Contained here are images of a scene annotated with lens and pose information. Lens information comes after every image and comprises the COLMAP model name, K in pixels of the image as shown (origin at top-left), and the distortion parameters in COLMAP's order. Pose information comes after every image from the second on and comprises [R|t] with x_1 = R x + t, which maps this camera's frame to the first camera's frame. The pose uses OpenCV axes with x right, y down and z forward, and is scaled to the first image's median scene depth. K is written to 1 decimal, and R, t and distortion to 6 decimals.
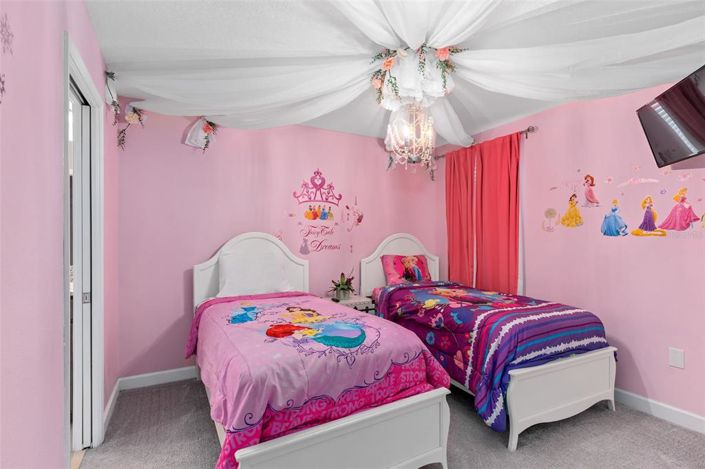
lens RADIAL K [[339.8, 0, 355.6], [0, 339.8, 236.4], [0, 0, 1]] dist [0.002105, 0.000161]
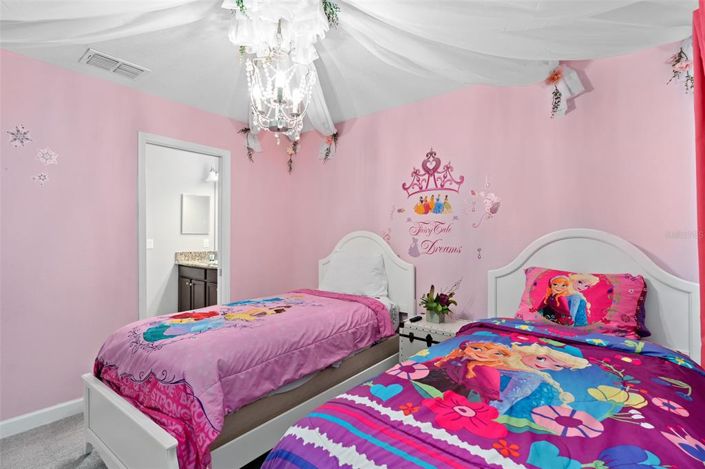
lens RADIAL K [[339.8, 0, 354.3], [0, 339.8, 234.9], [0, 0, 1]] dist [0.002105, 0.000161]
pose [[0.379294, -0.003316, -0.925270, 0.545486], [0.000212, 0.999994, -0.003497, 0.002302], [0.925276, 0.001131, 0.379293, 0.541405]]
